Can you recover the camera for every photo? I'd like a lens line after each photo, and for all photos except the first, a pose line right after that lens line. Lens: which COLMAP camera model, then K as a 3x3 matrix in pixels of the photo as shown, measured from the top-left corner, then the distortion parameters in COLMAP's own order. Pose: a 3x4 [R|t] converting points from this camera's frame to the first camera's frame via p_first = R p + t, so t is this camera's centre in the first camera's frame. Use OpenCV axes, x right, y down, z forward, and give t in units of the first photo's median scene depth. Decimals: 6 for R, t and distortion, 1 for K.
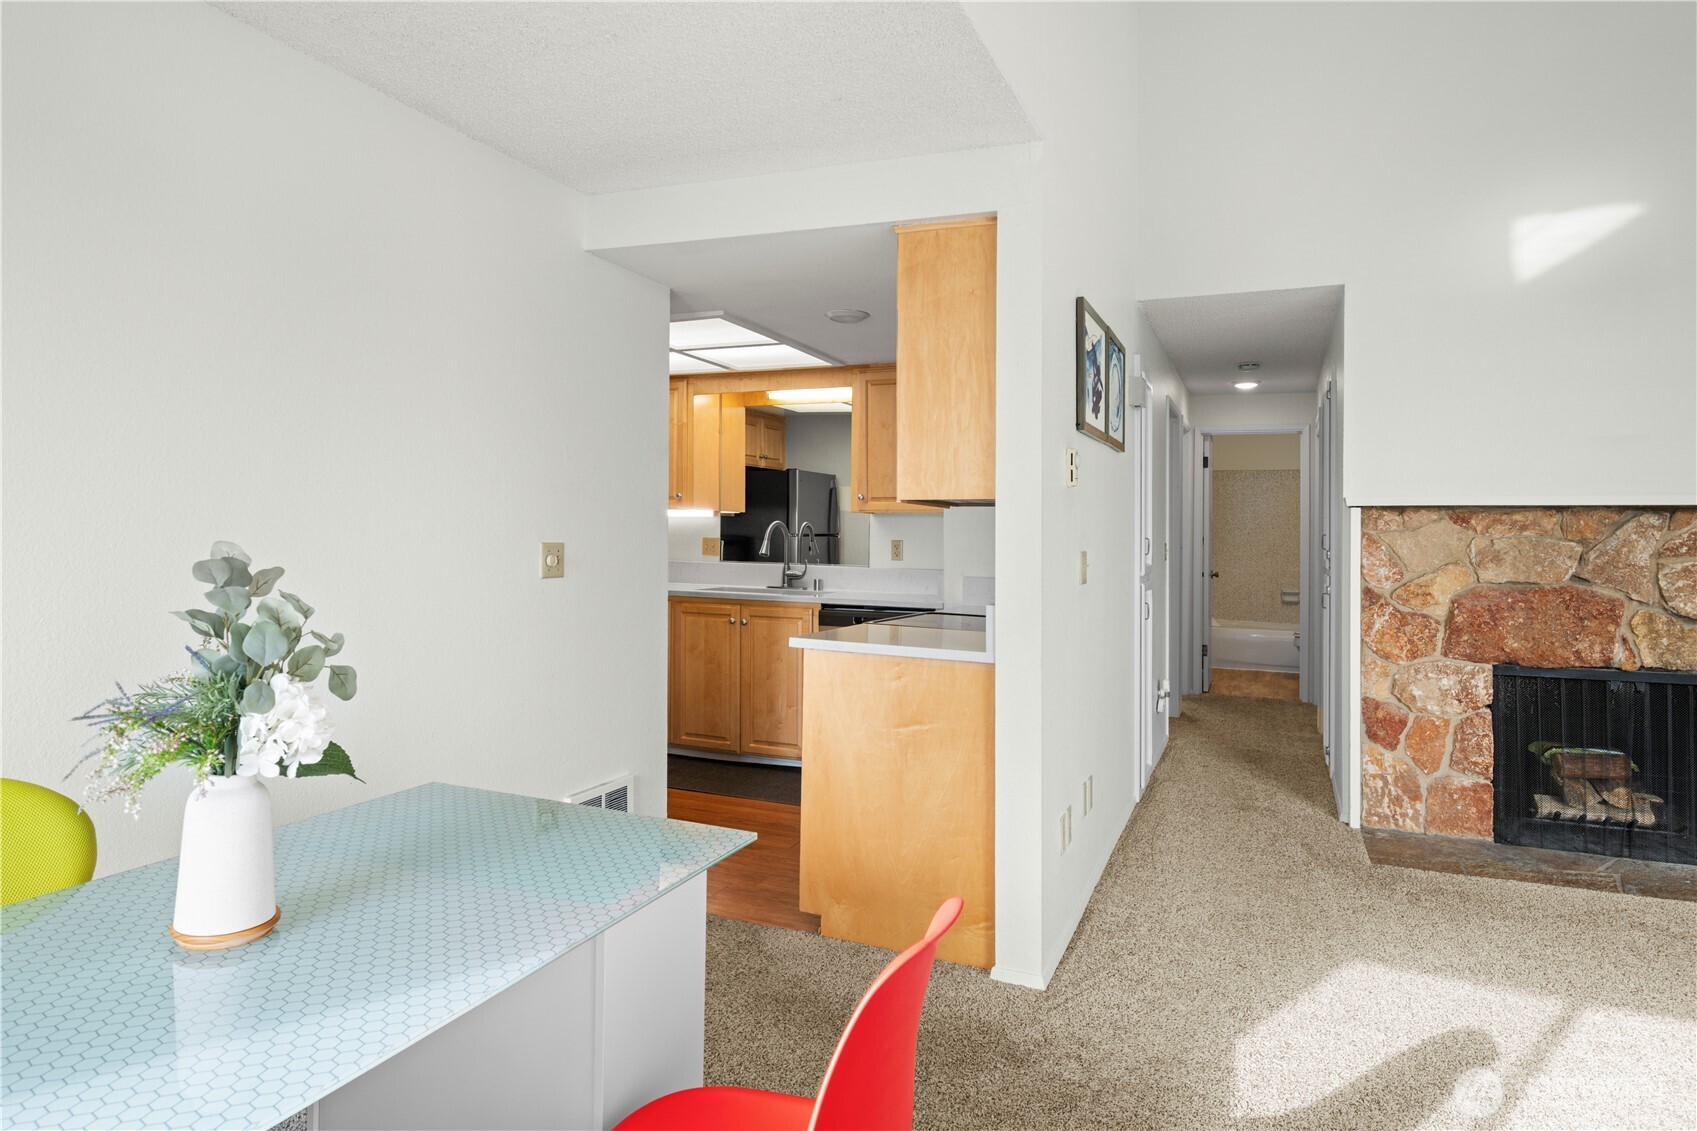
lens RADIAL K [[1006.5, 0, 842.9], [0, 1006.5, 525.6], [0, 0, 1]] dist [0.005151, -0.000648]
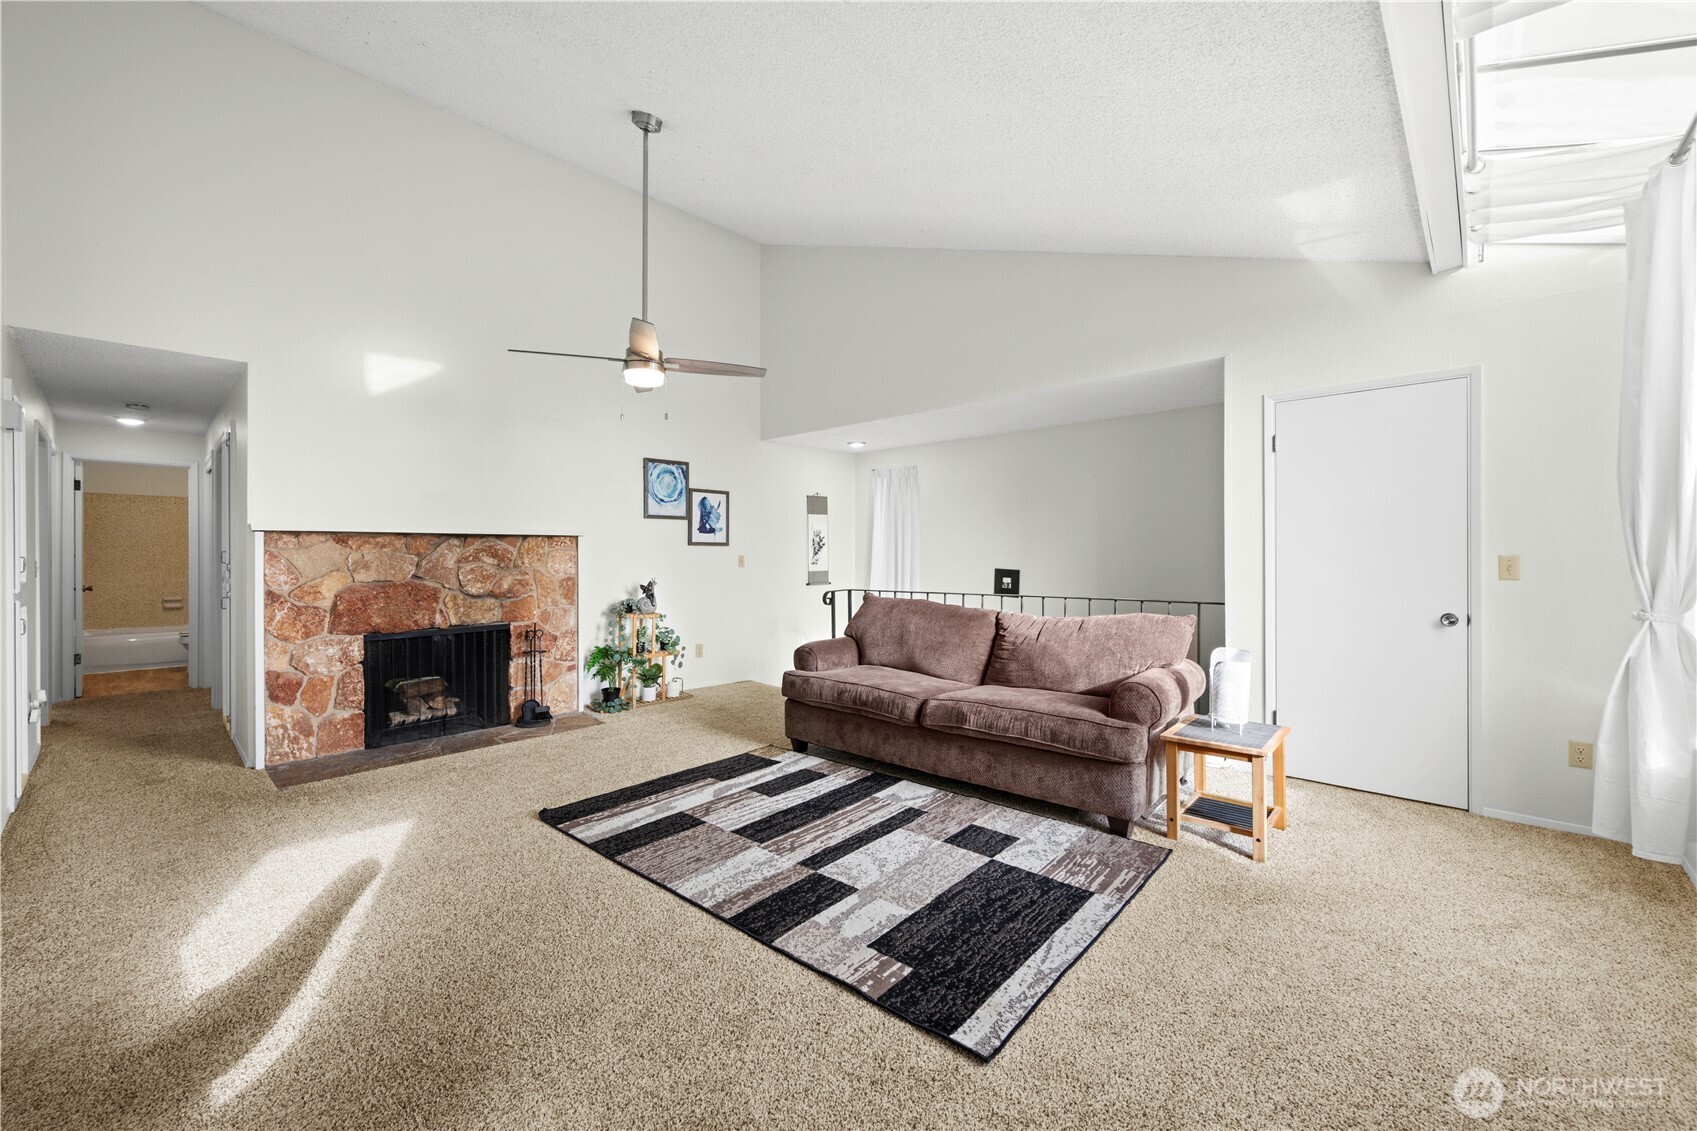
lens RADIAL K [[673.1, 0, 843.6], [0, 673.1, 551.8], [0, 0, 1]] dist [-0.000521, -0.000317]
pose [[0.344177, -0.009081, 0.938861, -0.066694], [-0.002403, 0.999941, 0.010552, -0.002072], [-0.938902, -0.005888, 0.344135, -0.041975]]
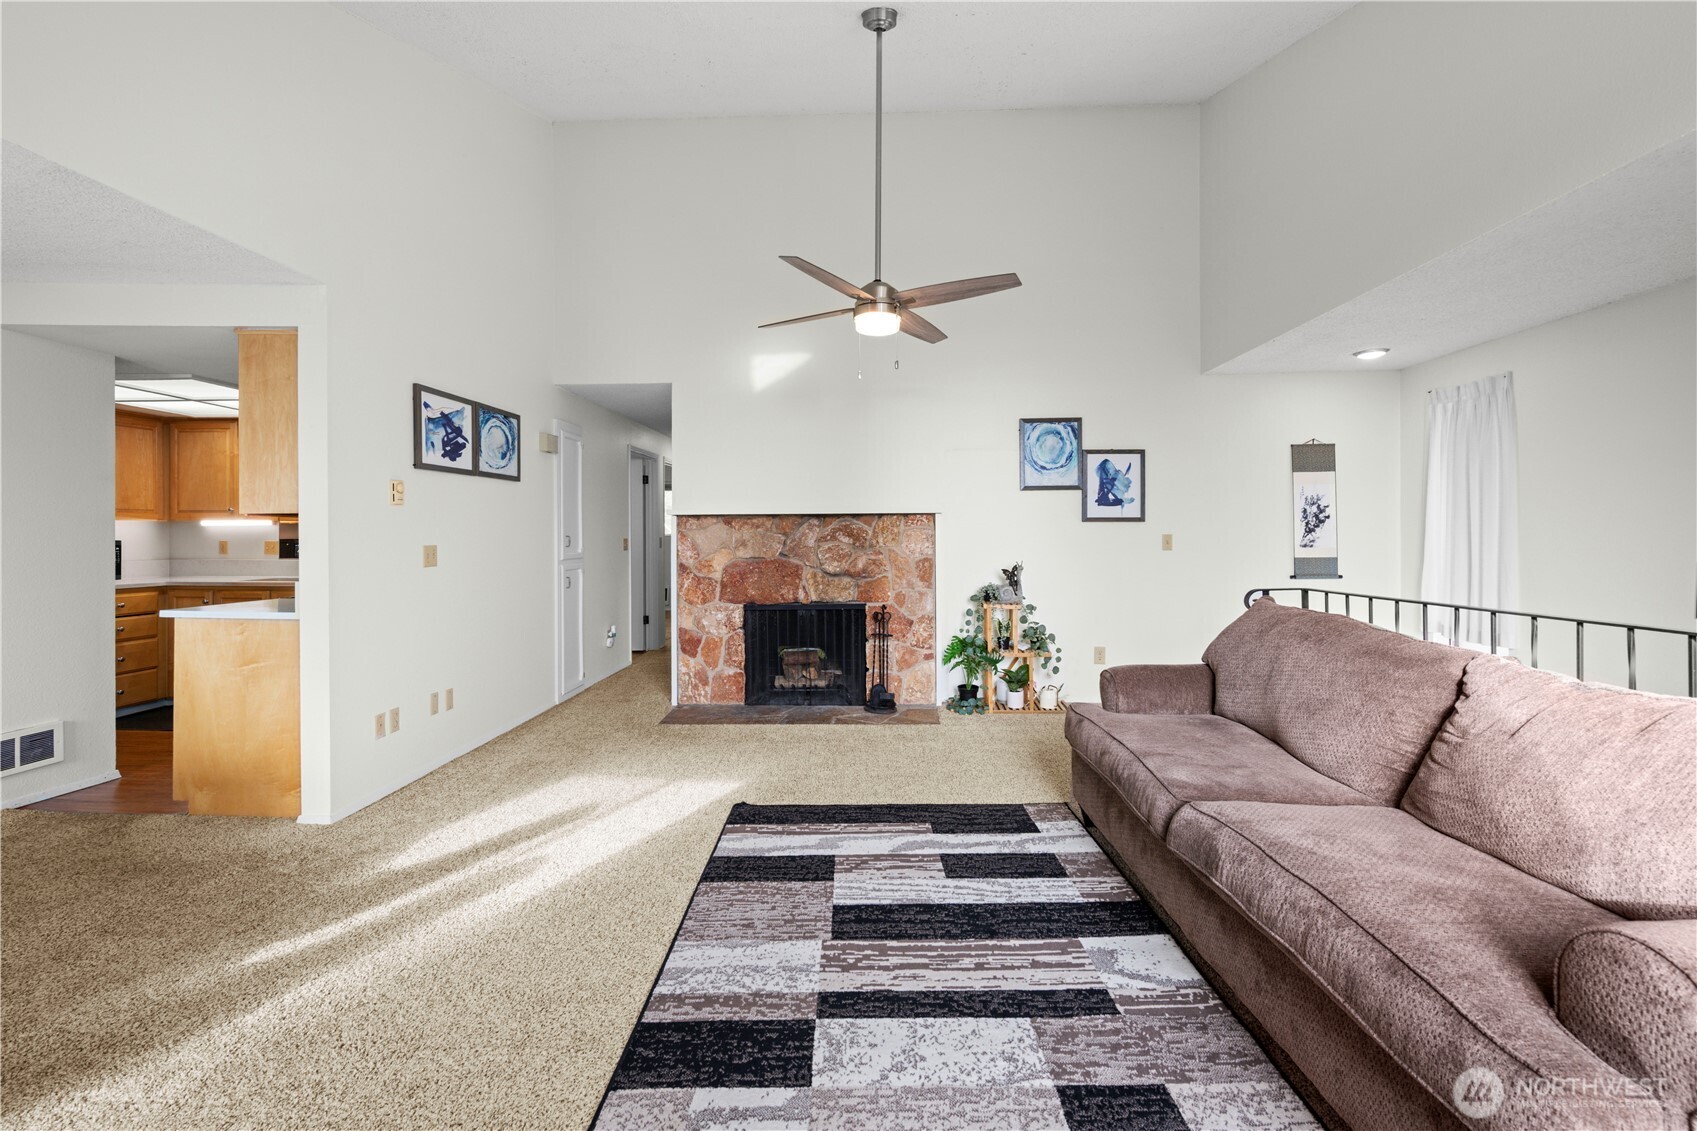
lens RADIAL K [[699.6, 0, 856.8], [0, 699.6, 531.0], [0, 0, 1]] dist [-0.001267, -0.000445]
pose [[0.932338, -0.014135, 0.361311, 0.379844], [0.012048, 0.999895, 0.008028, 0.001776], [-0.361387, -0.003131, 0.932411, -0.207708]]
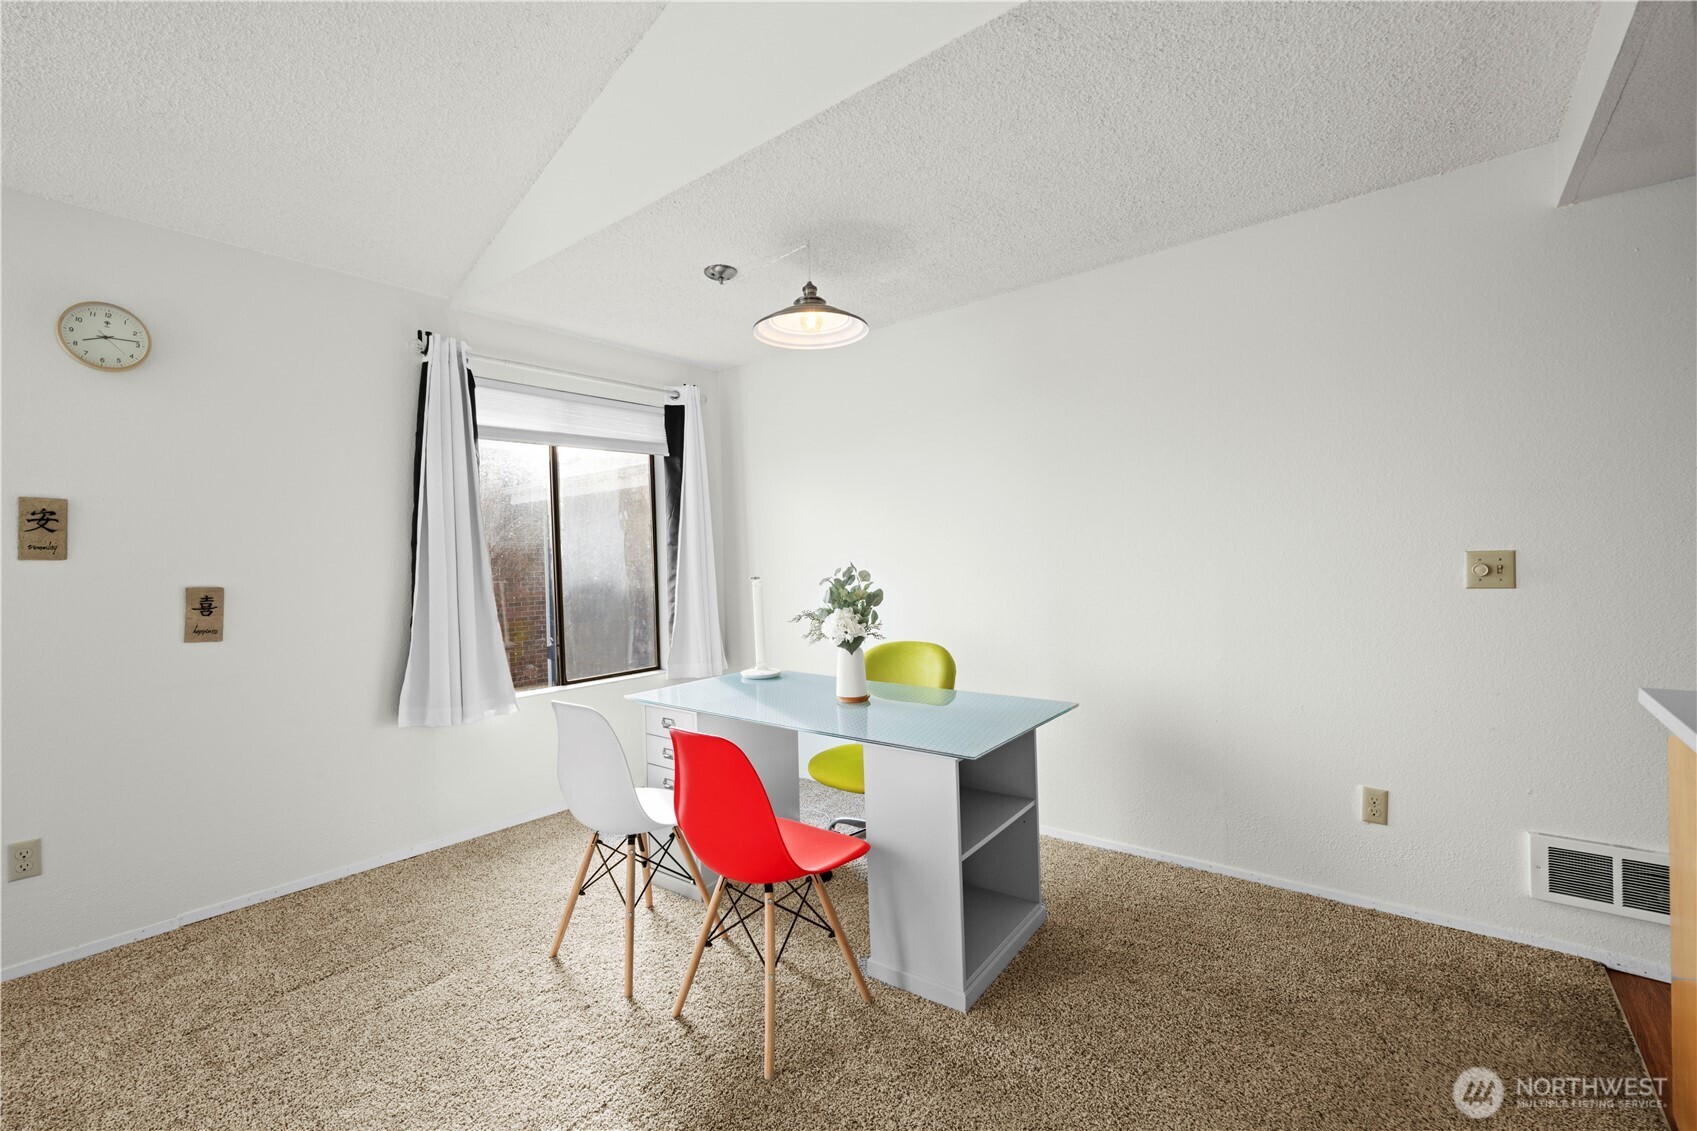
lens RADIAL K [[717.0, 0, 848.5], [0, 717.0, 565.5], [0, 0, 1]] dist [-0.000984, 0.000181]
pose [[-0.271382, 0.001832, -0.962470, 0.400074], [0.033006, 0.999428, -0.007404, 0.012615], [0.961906, -0.033776, -0.271287, 0.469232]]
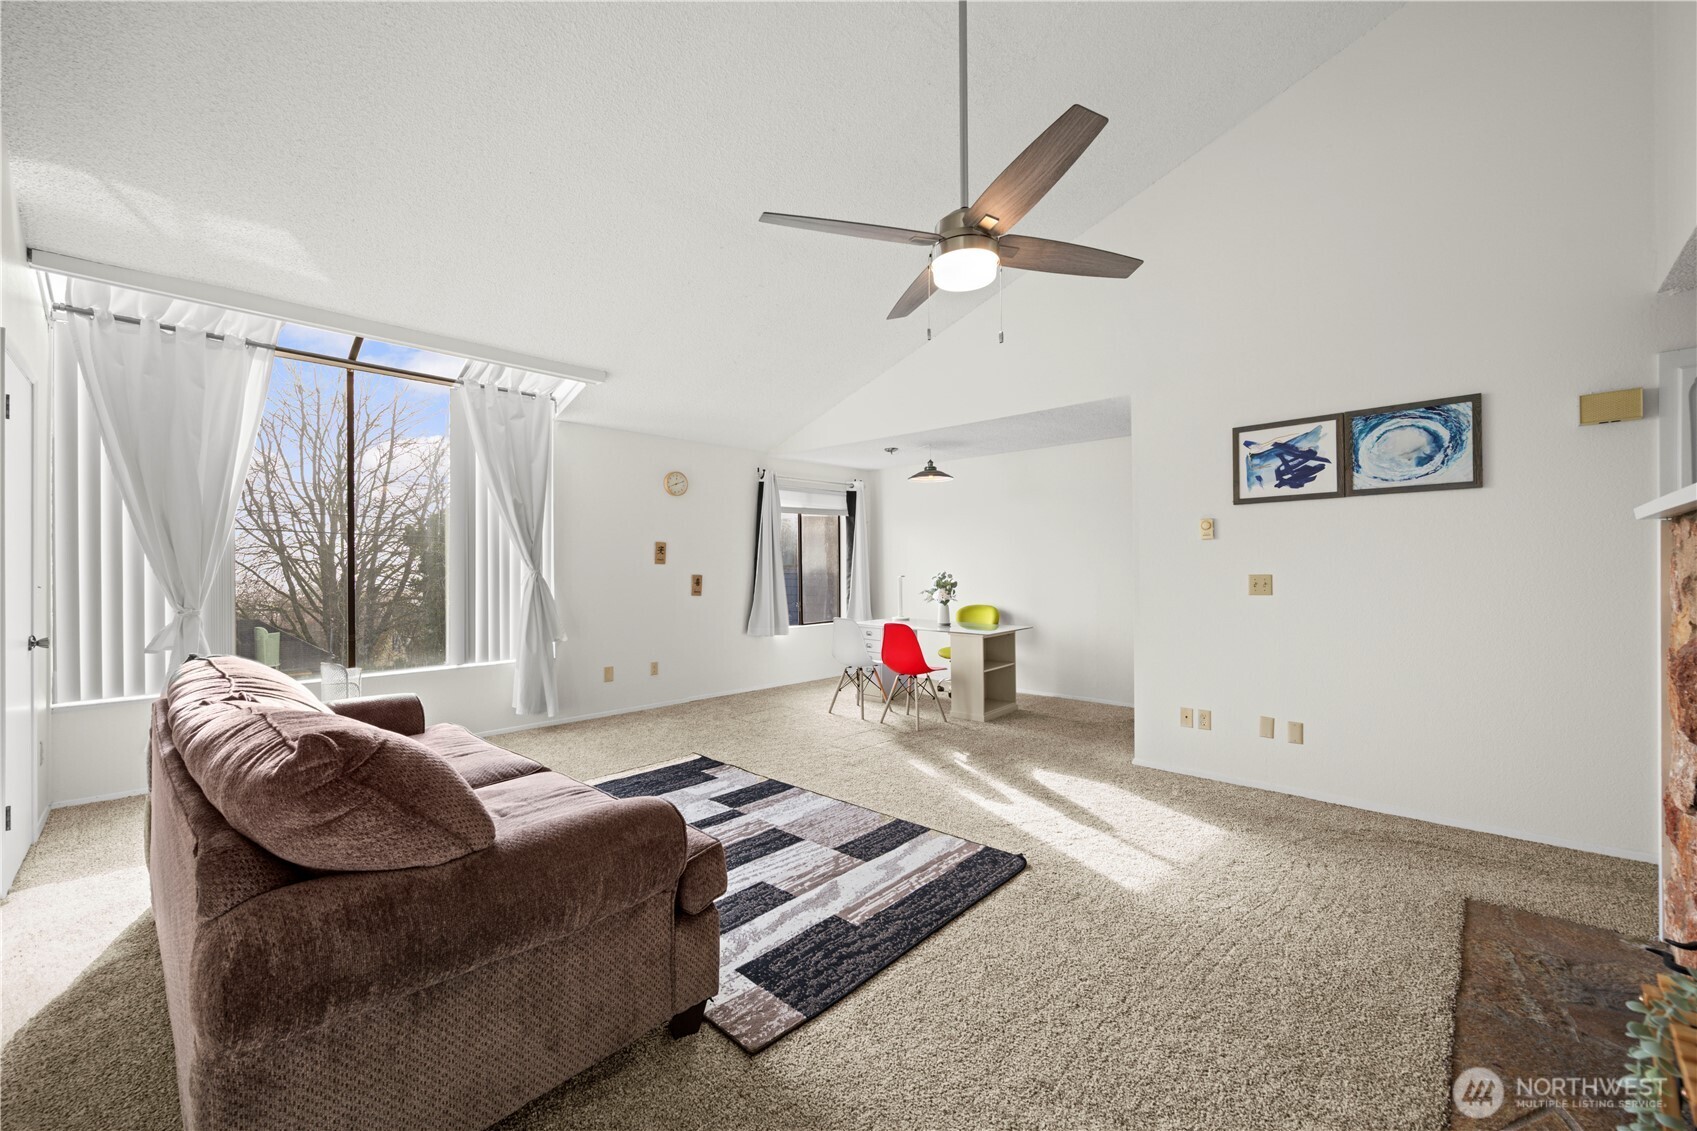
lens RADIAL K [[660.6, 0, 851.9], [0, 660.6, 571.6], [0, 0, 1]] dist [-0.001135, -0.000205]
pose [[-0.349614, -0.005331, -0.936879, 1.213000], [0.010991, 0.999892, -0.009791, 0.019077], [0.936829, -0.013721, -0.349518, 0.615942]]
